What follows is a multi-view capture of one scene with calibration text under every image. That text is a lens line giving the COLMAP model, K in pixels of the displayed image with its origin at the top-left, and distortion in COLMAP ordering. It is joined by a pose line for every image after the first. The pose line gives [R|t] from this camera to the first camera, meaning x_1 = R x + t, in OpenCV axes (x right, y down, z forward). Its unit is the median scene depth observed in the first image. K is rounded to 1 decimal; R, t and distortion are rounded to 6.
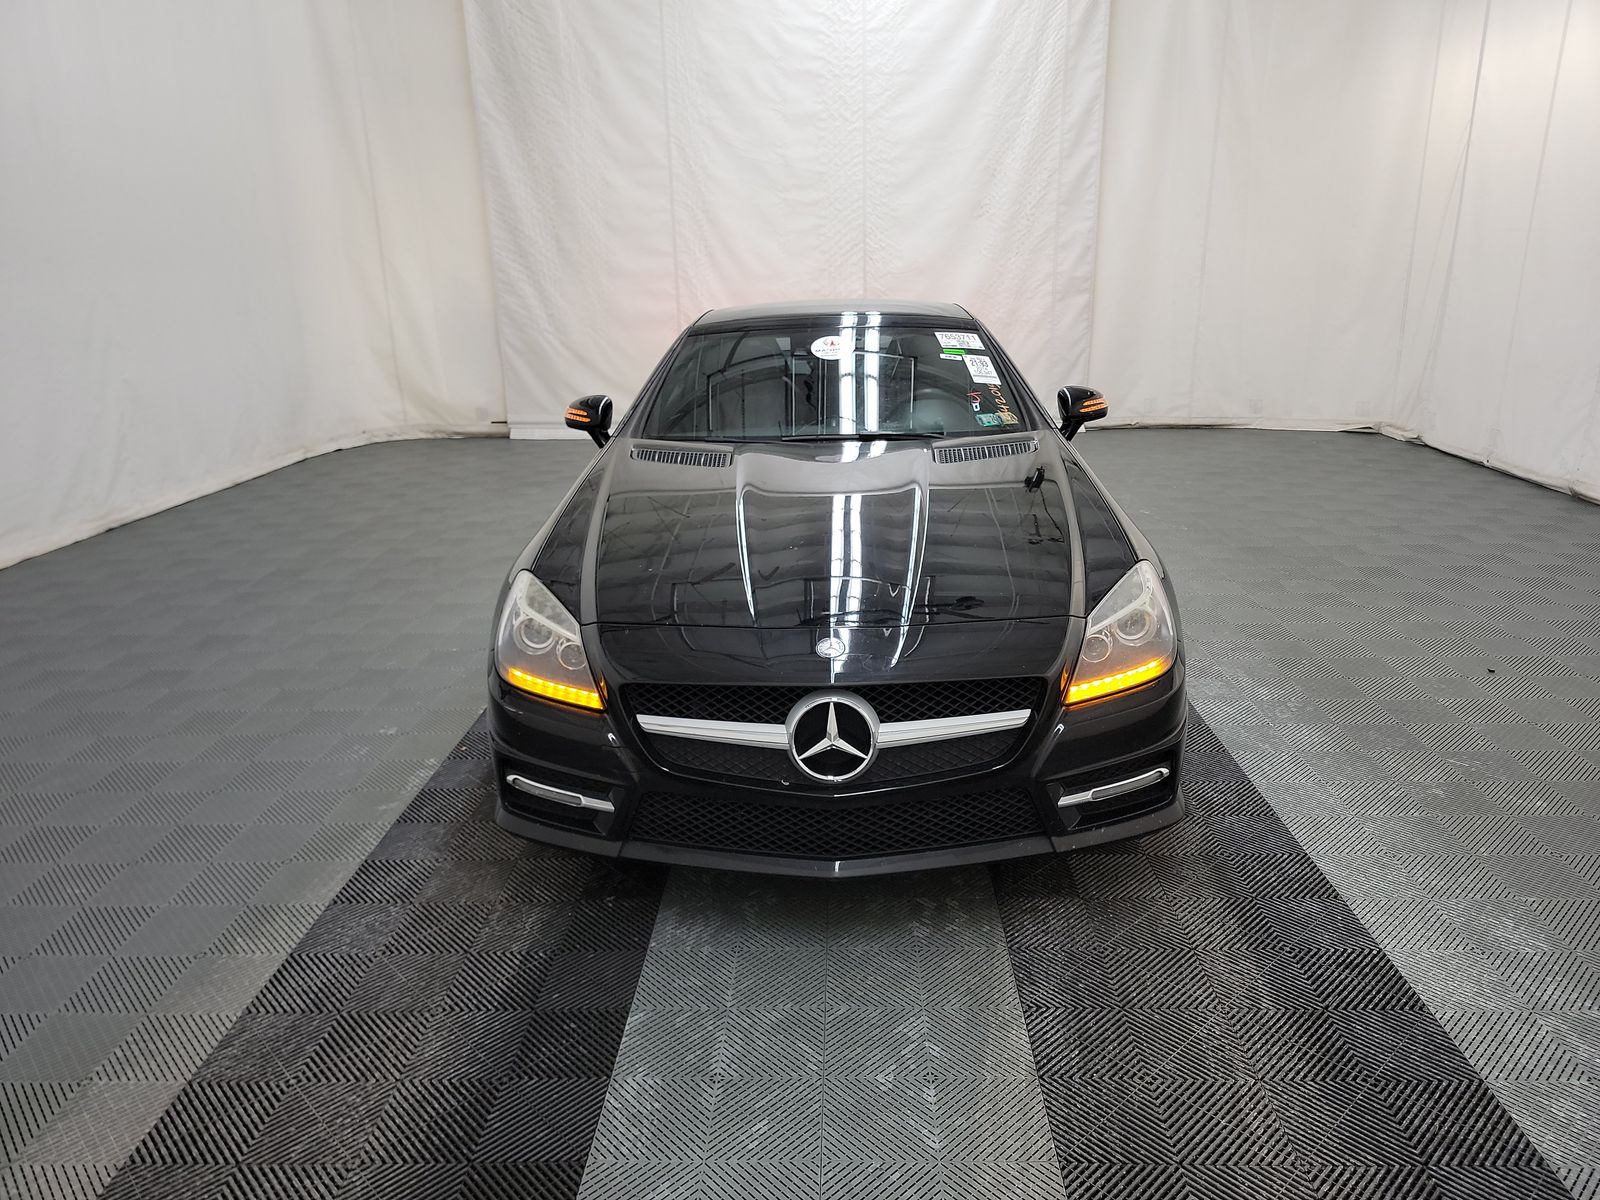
lens RADIAL K [[1109.2, 0, 818.1], [0, 1109.2, 611.2], [0, 0, 1]] dist [0.068723, -0.054896]
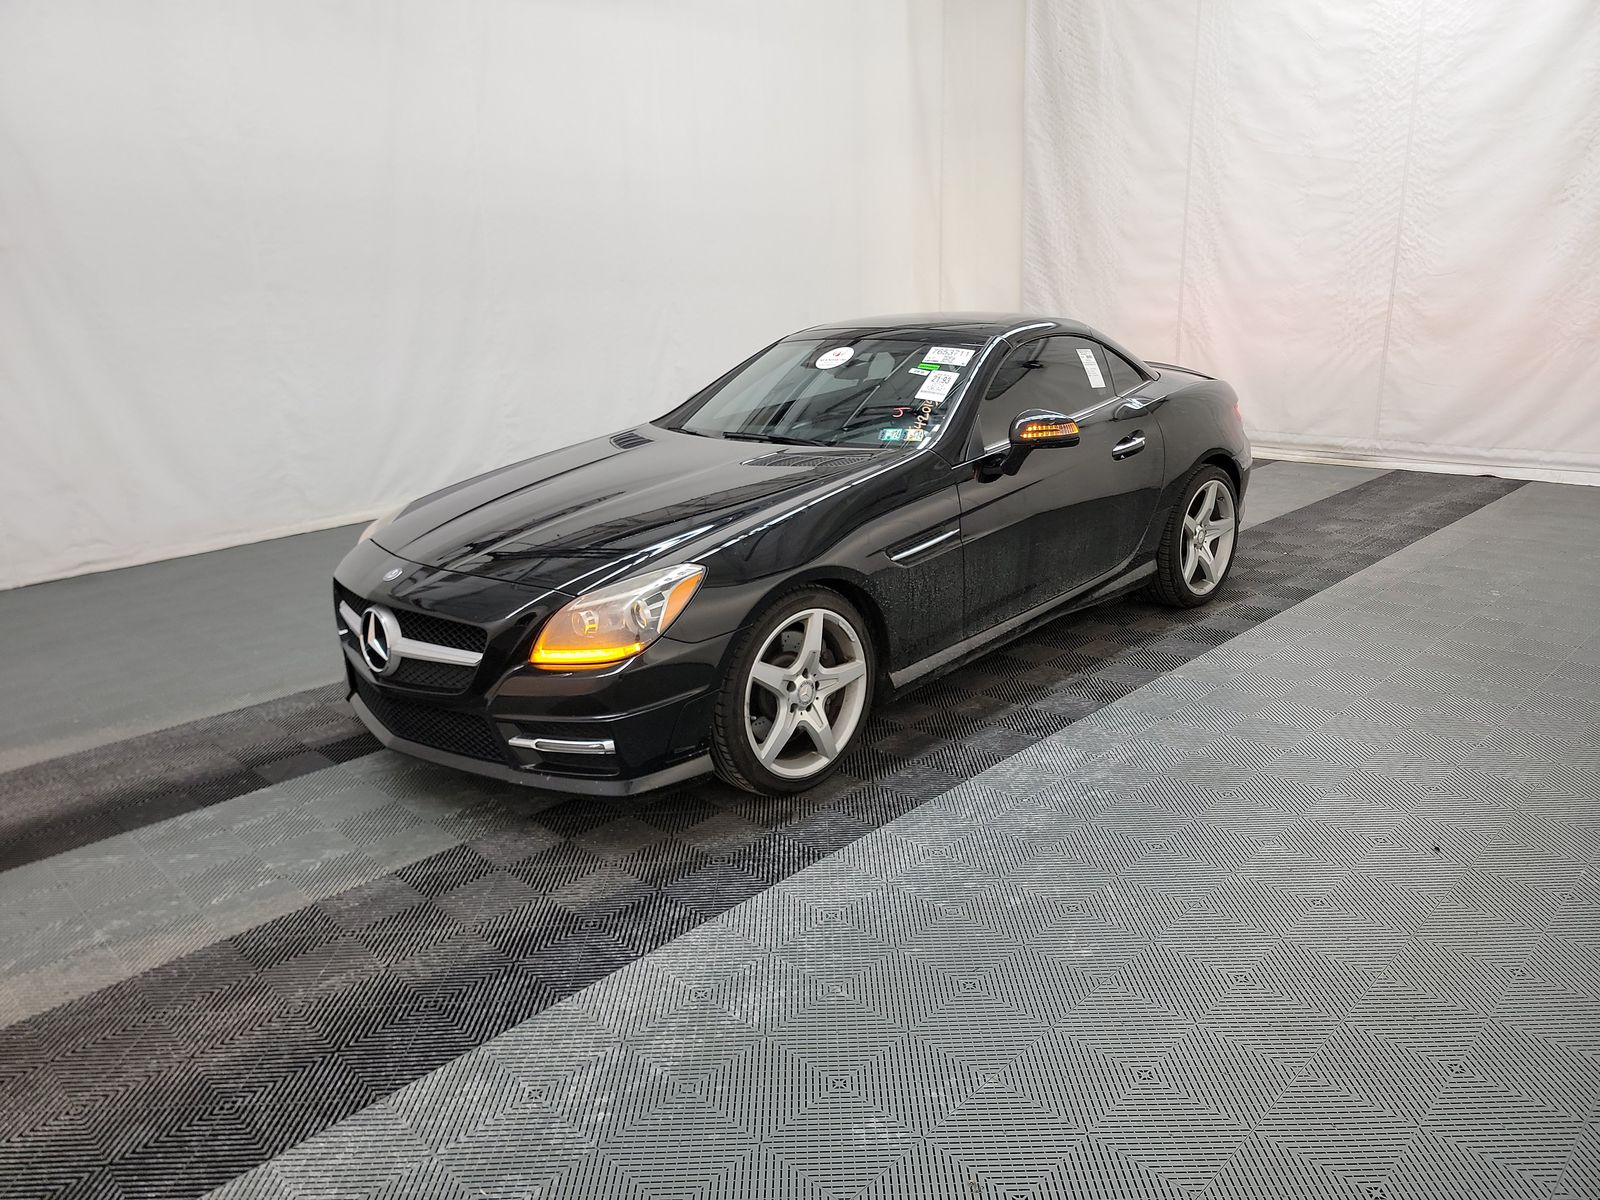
lens RADIAL K [[1109.2, 0, 796.7], [0, 1109.2, 615.6], [0, 0, 1]] dist [0.068723, -0.054896]
pose [[0.720458, 0.192820, -0.666153, 0.346993], [-0.191913, 0.978490, 0.075670, -0.031125], [0.666415, 0.073326, 0.741966, 0.088972]]
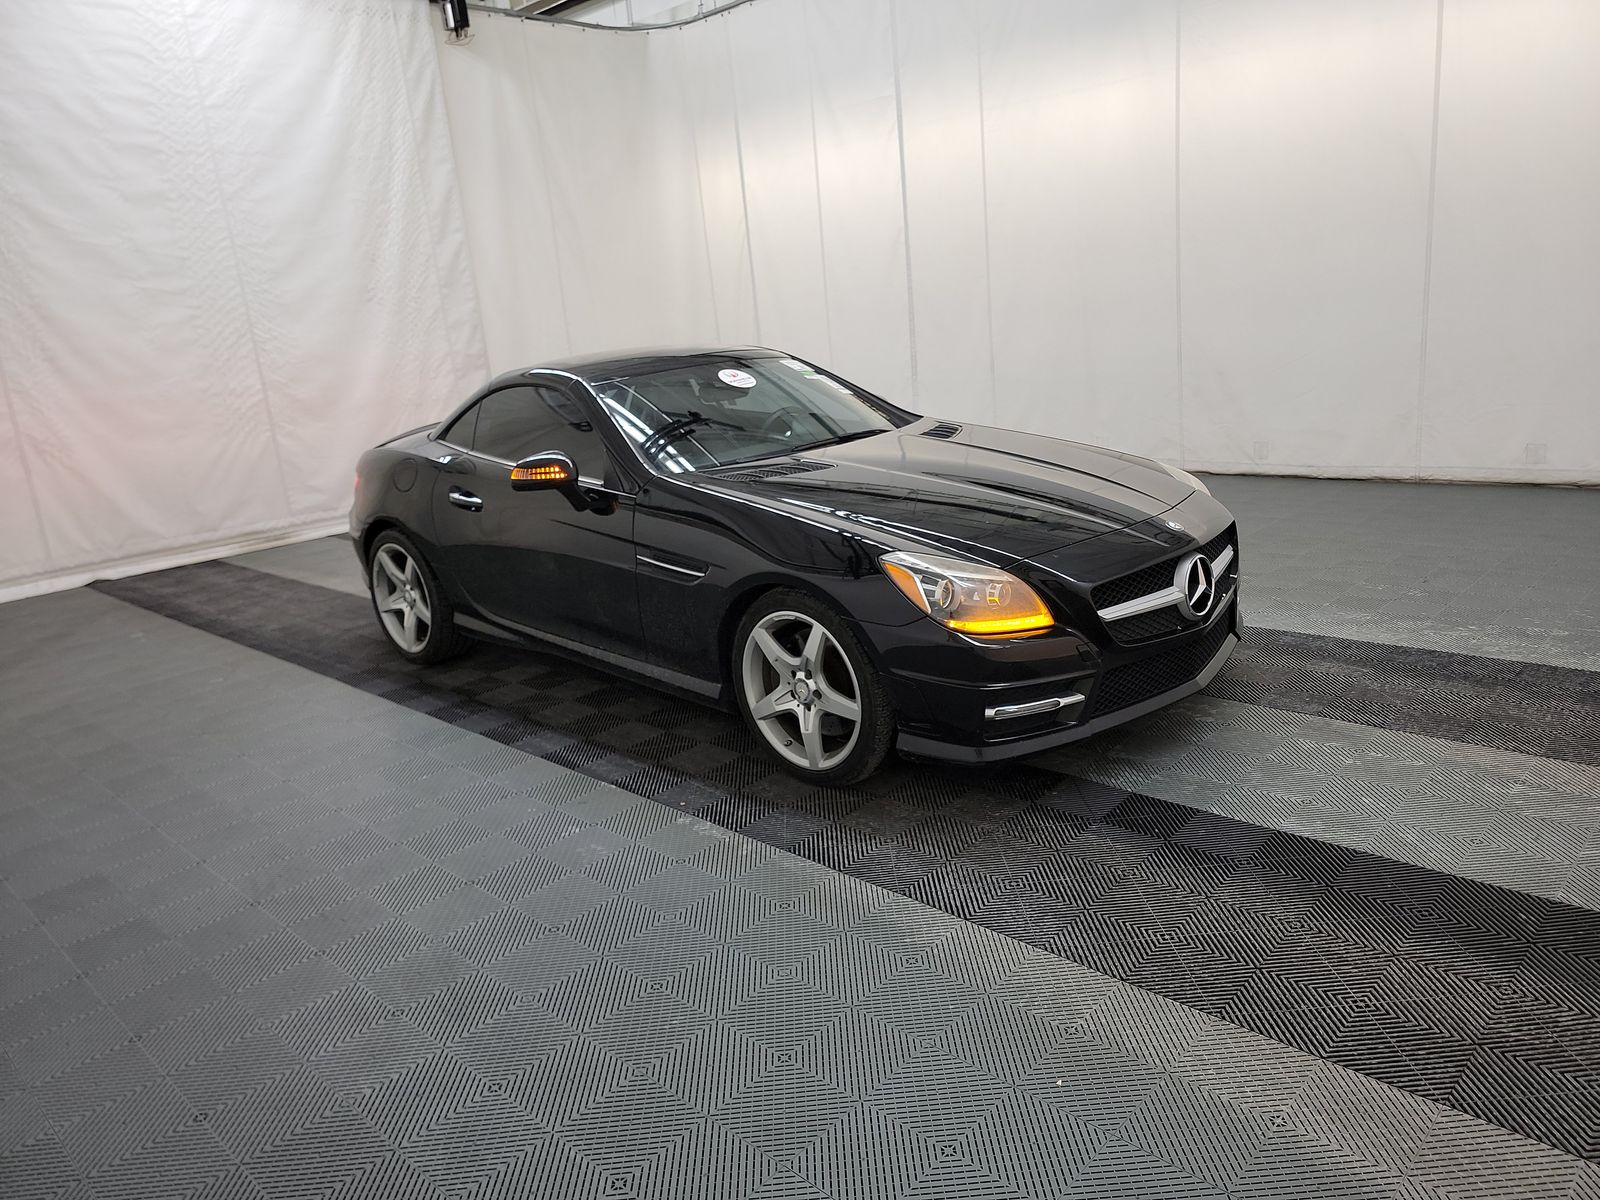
lens RADIAL K [[1109.2, 0, 831.2], [0, 1109.2, 606.8], [0, 0, 1]] dist [0.068723, -0.054896]
pose [[0.661809, -0.236704, 0.711323, -0.357246], [0.300773, 0.952967, 0.037278, -0.014300], [-0.686691, 0.189276, 0.701876, 0.088160]]
